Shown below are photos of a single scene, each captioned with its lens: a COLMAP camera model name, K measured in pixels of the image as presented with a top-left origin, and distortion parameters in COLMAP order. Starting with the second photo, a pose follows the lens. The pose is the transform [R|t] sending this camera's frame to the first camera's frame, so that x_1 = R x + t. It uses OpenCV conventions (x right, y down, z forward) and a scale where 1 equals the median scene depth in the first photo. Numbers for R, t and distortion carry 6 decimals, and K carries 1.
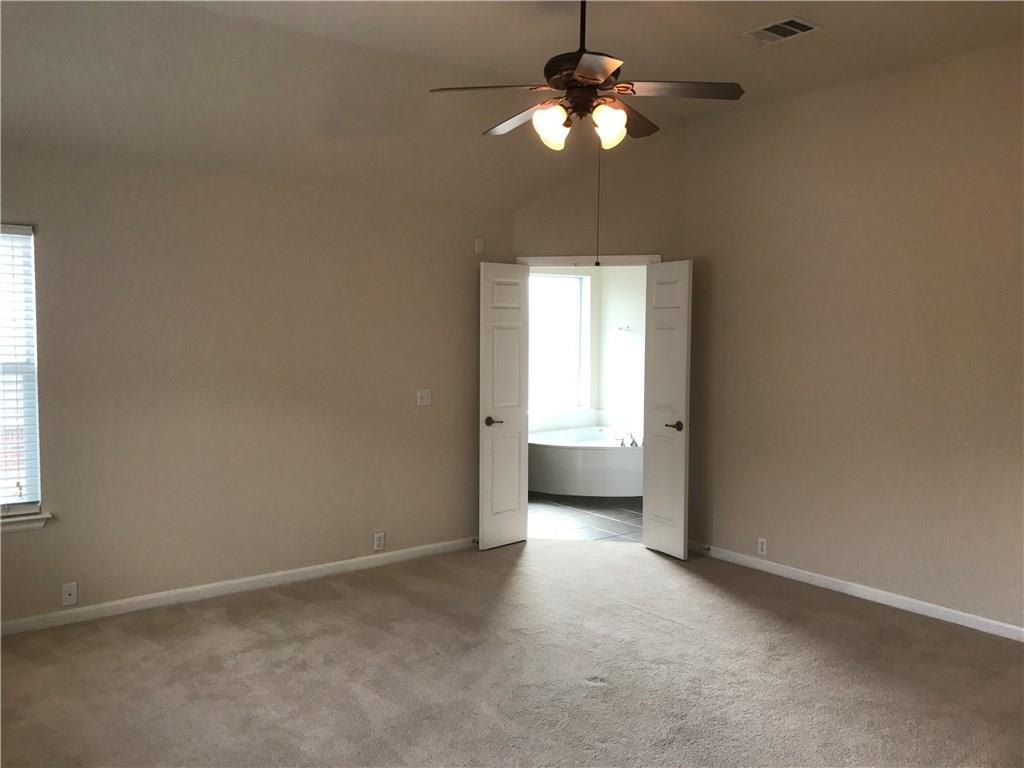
lens RADIAL K [[853.7, 0, 510.7], [0, 853.7, 378.8], [0, 0, 1]] dist [0.044152, -0.055813]
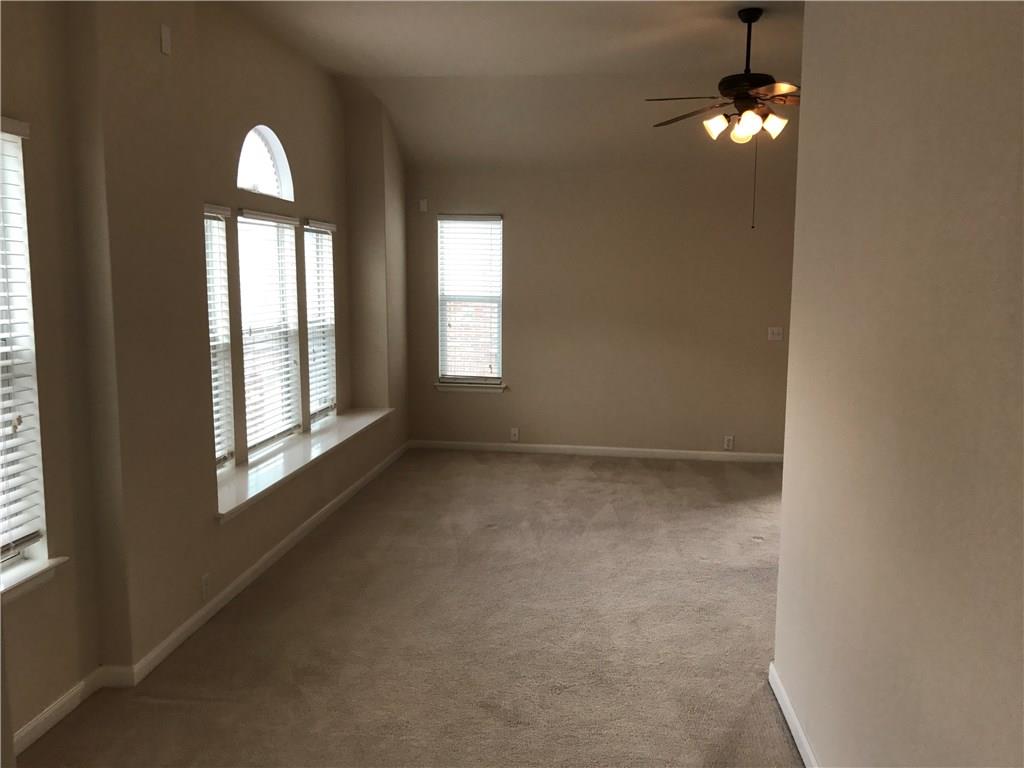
lens RADIAL K [[853.7, 0, 514.9], [0, 853.7, 386.4], [0, 0, 1]] dist [0.044152, -0.055813]
pose [[0.707262, 0.088985, -0.701329, 0.675348], [-0.049919, 0.995856, 0.076014, 0.029925], [0.705187, -0.018752, 0.708774, -0.188917]]
